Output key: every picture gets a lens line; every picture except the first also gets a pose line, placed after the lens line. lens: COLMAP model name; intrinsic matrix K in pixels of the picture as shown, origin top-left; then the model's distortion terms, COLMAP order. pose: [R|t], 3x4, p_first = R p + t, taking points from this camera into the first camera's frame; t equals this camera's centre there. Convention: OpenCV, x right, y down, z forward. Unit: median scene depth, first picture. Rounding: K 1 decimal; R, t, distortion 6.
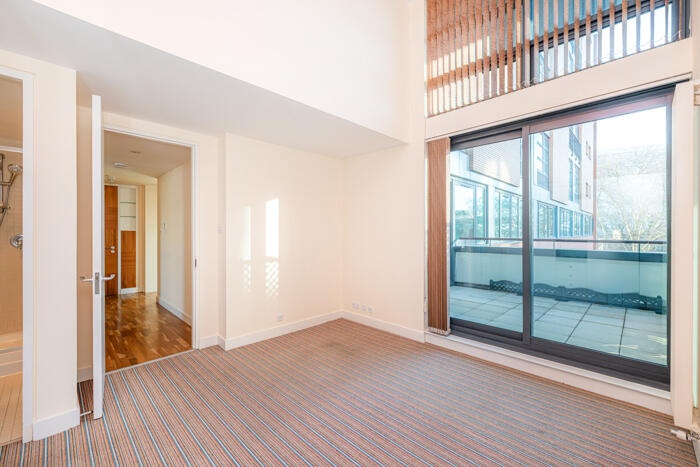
lens RADIAL K [[292.3, 0, 351.1], [0, 292.3, 230.1], [0, 0, 1]] dist [0.000432, 0.000028]
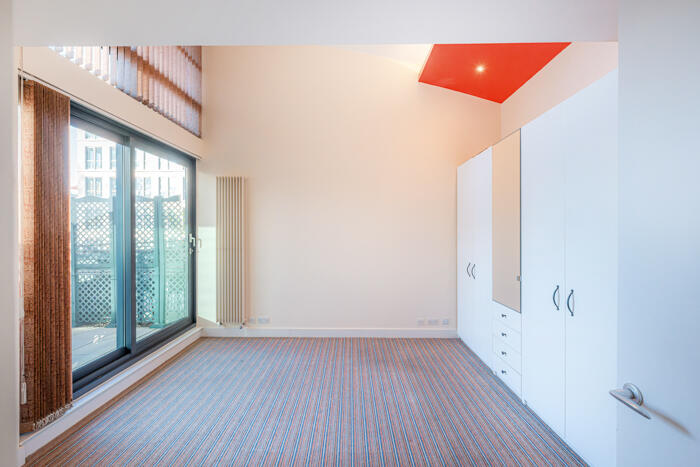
lens RADIAL K [[292.3, 0, 350.1], [0, 292.3, 232.1], [0, 0, 1]] dist [0.000432, 0.000028]
pose [[-0.699083, -0.002068, 0.715038, -0.718221], [0.006129, 0.999942, 0.008884, -0.040230], [-0.715014, 0.010593, -0.699029, 1.273389]]
